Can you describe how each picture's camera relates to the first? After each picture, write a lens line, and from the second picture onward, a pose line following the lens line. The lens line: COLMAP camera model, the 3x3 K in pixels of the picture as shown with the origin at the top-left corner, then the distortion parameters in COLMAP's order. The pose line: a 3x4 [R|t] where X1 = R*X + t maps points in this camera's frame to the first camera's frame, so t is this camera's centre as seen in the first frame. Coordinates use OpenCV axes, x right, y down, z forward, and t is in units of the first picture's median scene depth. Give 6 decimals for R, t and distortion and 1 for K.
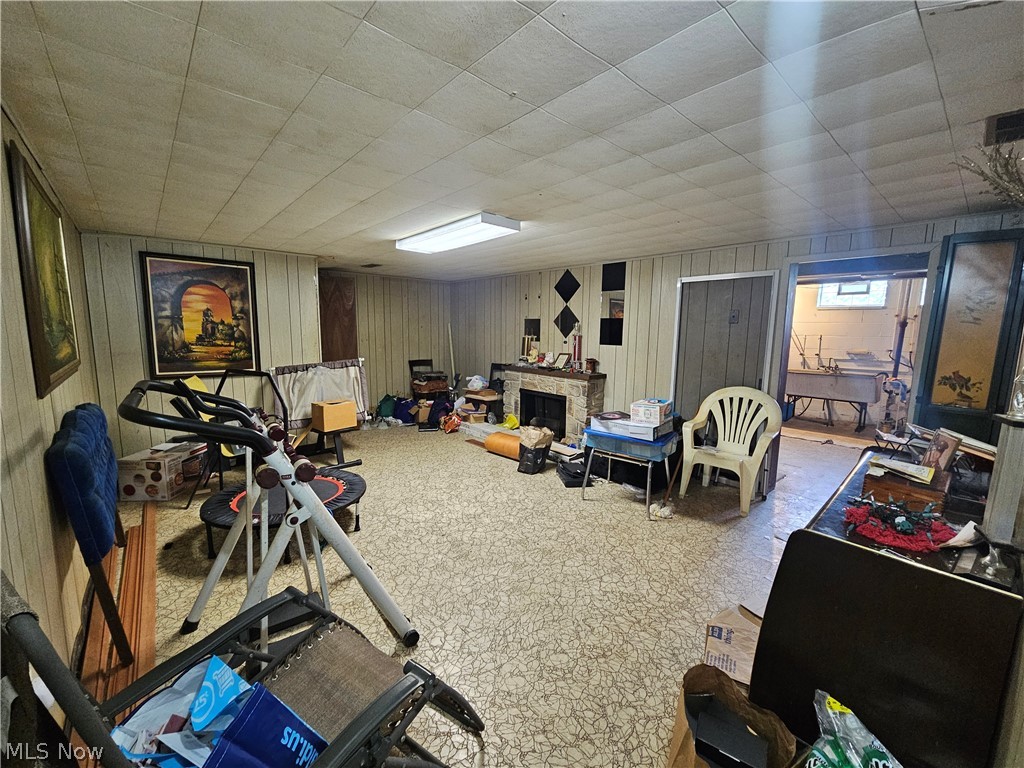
lens RADIAL K [[421.9, 0, 510.5], [0, 421.9, 384.2], [0, 0, 1]] dist [-0.001318, -0.000070]
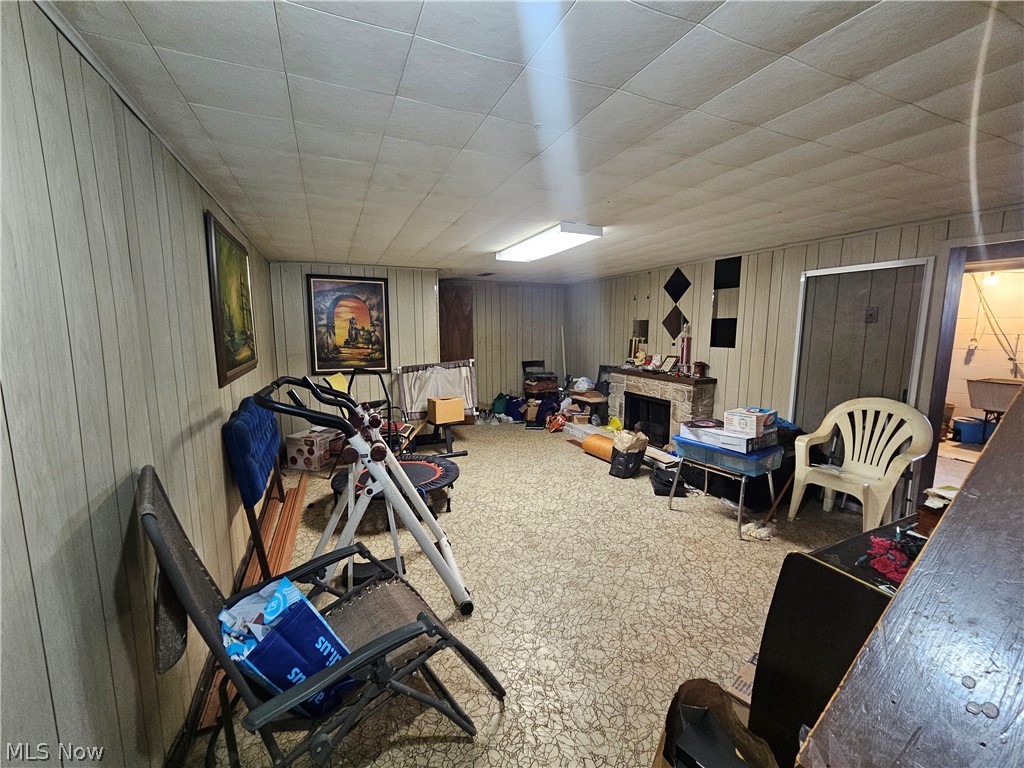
lens RADIAL K [[421.9, 0, 510.5], [0, 421.9, 384.2], [0, 0, 1]] dist [-0.001318, -0.000070]
pose [[0.951665, 0.027125, -0.305939, 0.107584], [-0.027512, 0.999617, 0.003048, -0.003585], [0.305905, 0.005517, 0.952046, -0.025553]]
